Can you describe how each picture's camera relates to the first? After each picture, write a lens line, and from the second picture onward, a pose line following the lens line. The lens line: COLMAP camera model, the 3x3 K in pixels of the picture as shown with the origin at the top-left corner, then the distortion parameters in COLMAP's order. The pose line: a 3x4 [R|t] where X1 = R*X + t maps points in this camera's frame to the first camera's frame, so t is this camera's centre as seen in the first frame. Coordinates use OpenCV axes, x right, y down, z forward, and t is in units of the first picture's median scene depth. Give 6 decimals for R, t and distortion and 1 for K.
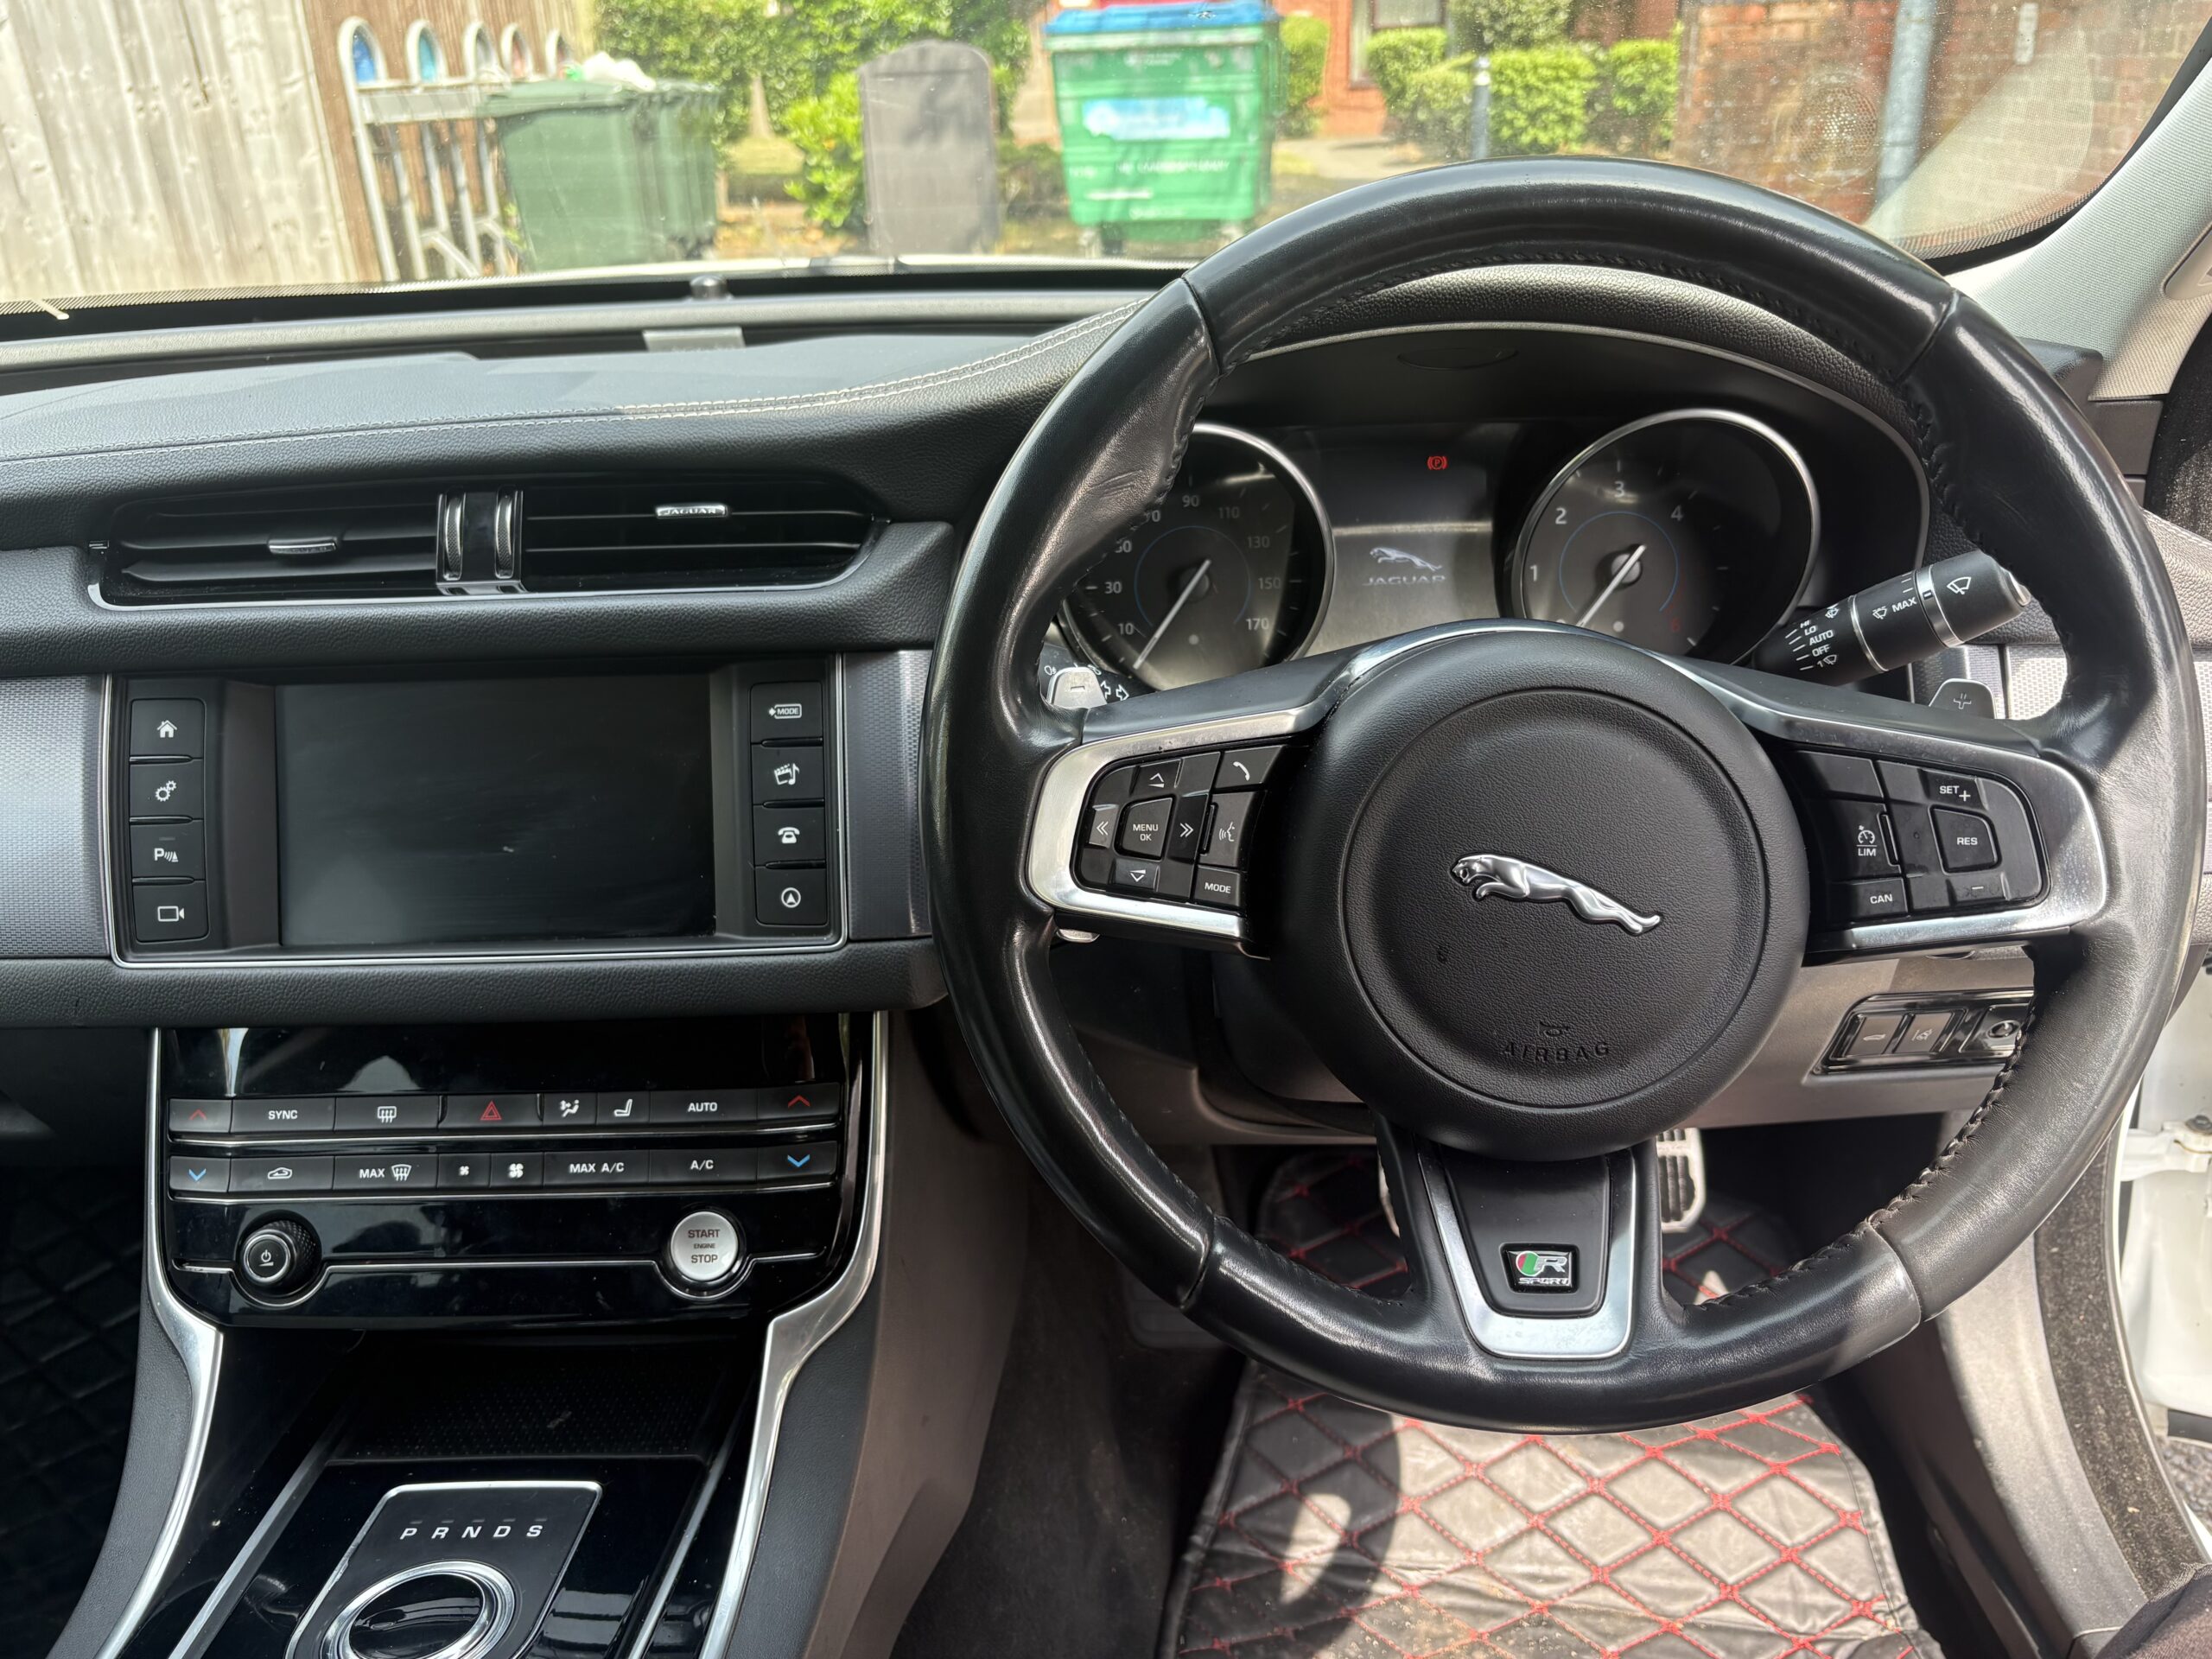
lens RADIAL K [[1720.6, 0, 1104.4], [0, 1720.6, 835.4], [0, 0, 1]] dist [0.031936, -0.025256]
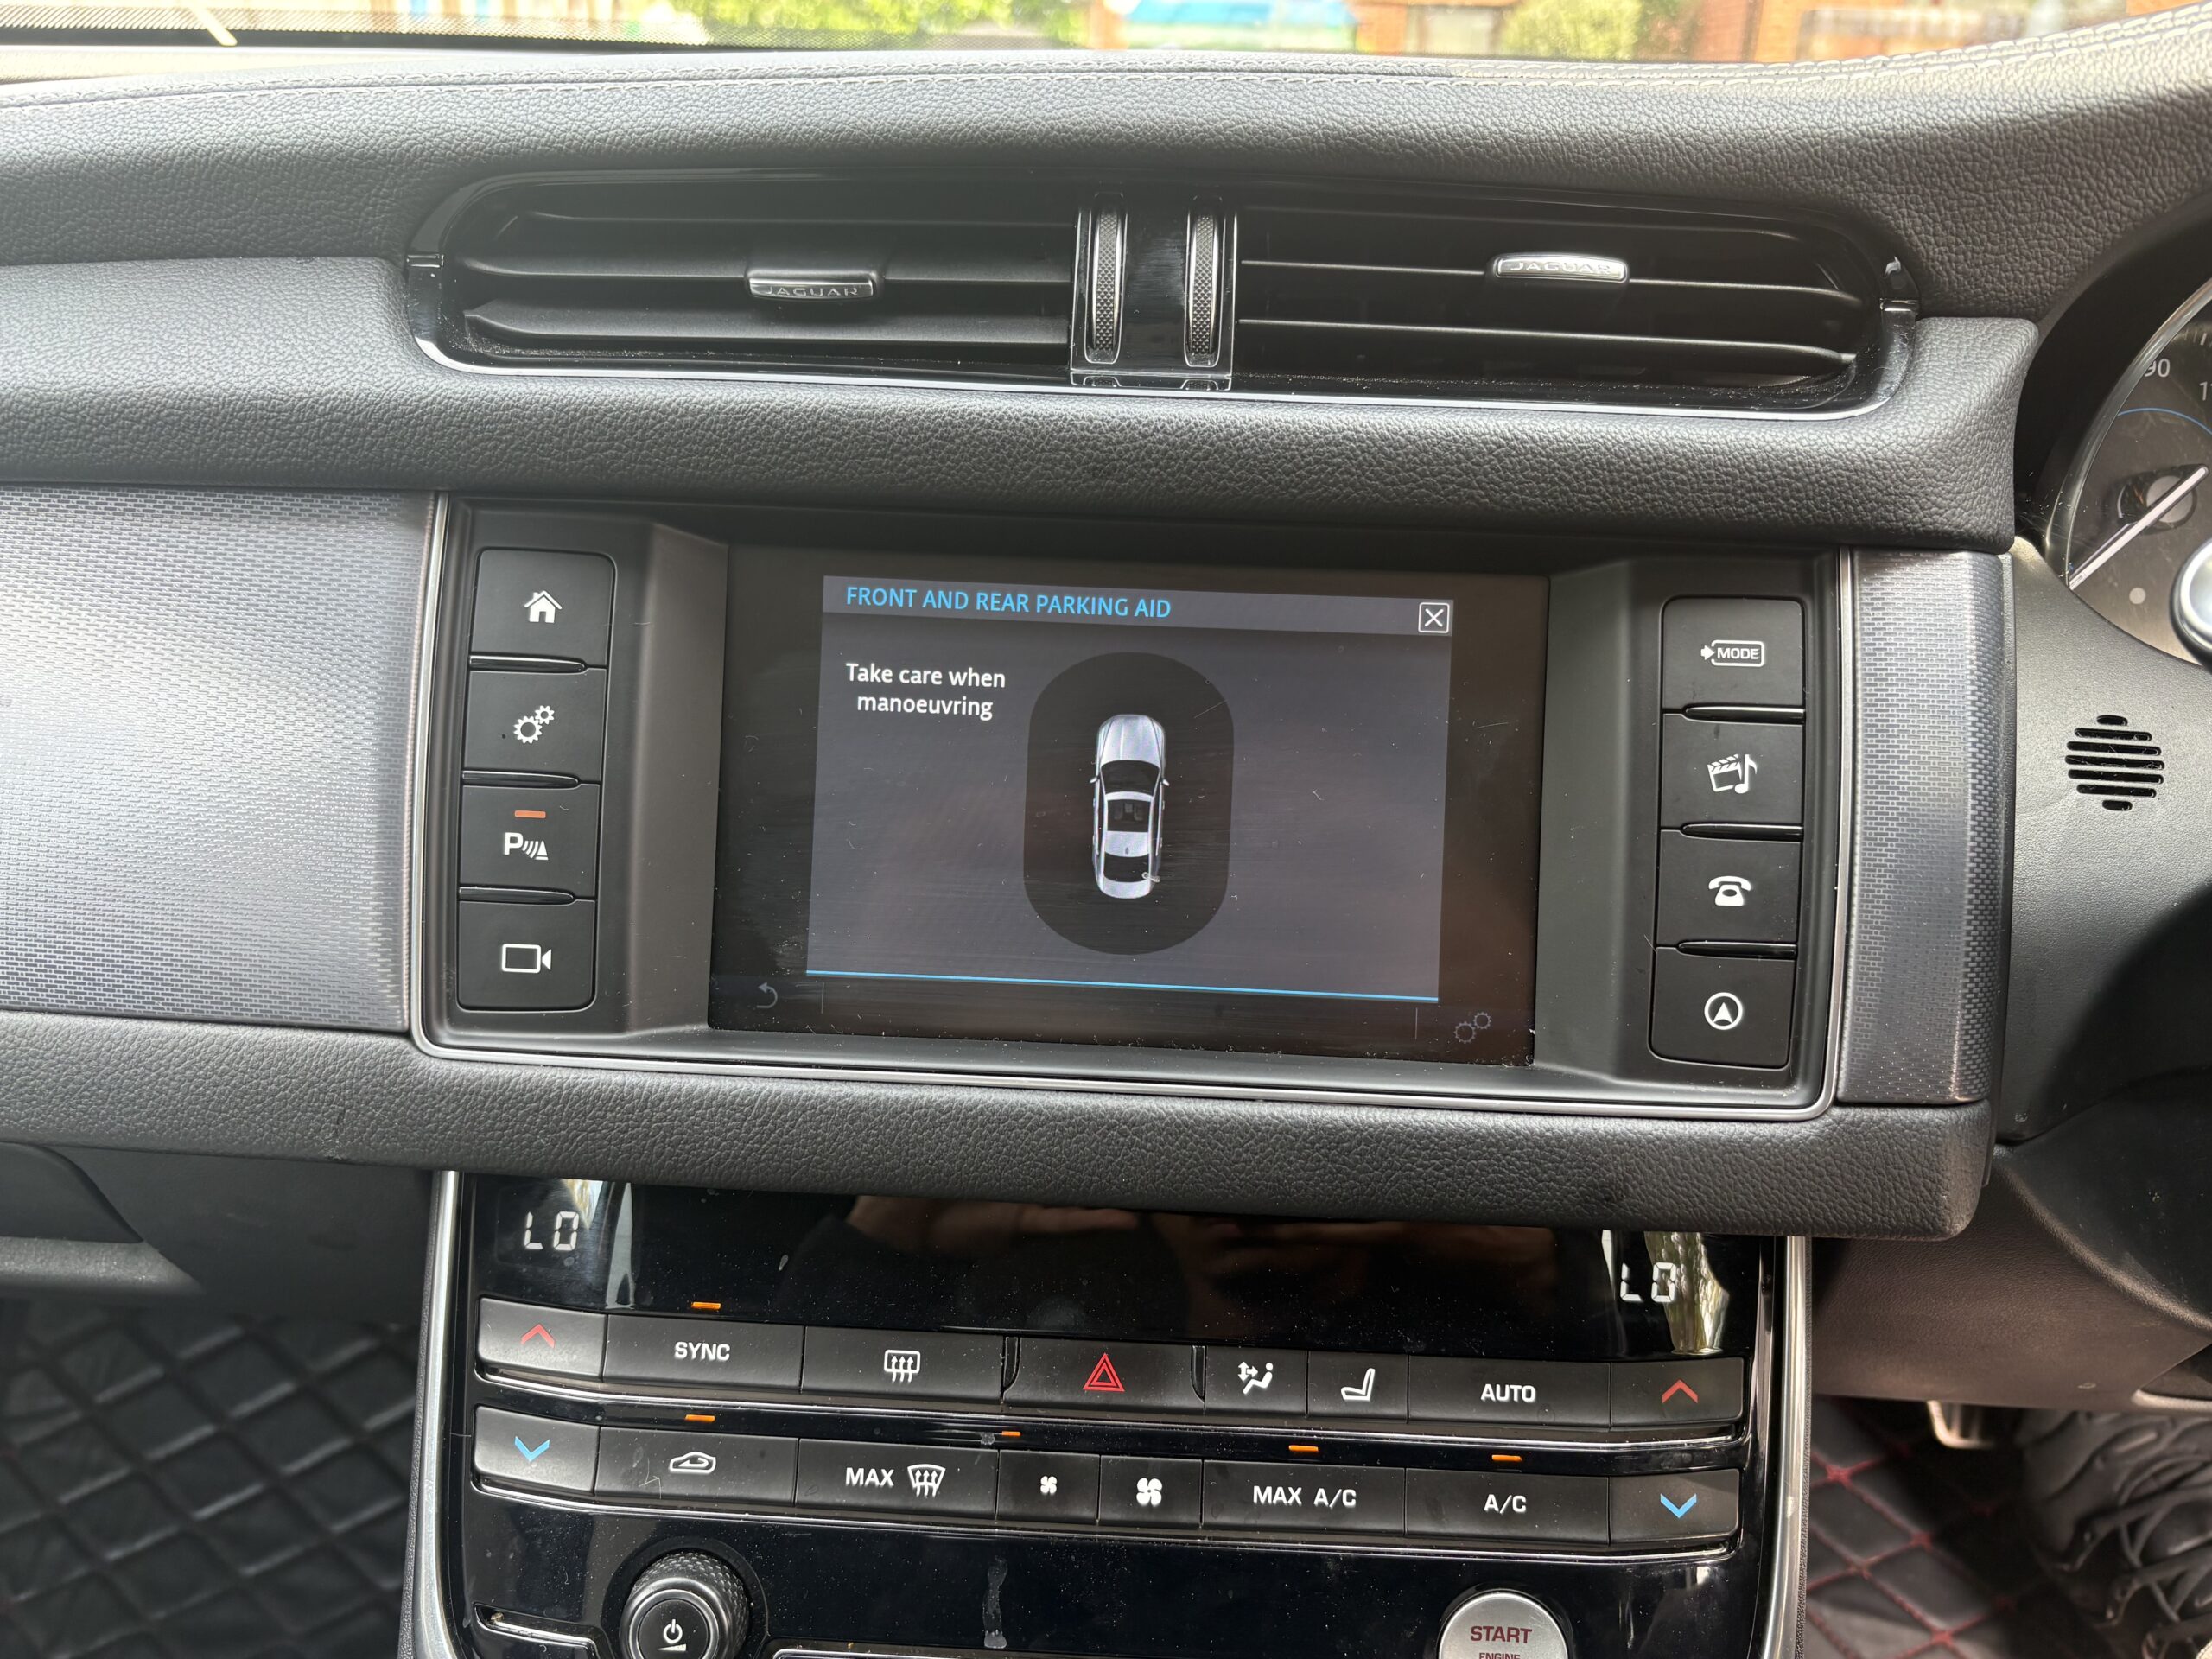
lens RADIAL K [[1742.7, 0, 1111.6], [0, 1742.7, 838.4], [0, 0, 1]] dist [0.020245, -0.041270]
pose [[0.997418, 0.069003, 0.019913, -0.382176], [-0.068838, 0.997589, -0.008847, 0.001643], [-0.020475, 0.007454, 0.999763, 0.476855]]
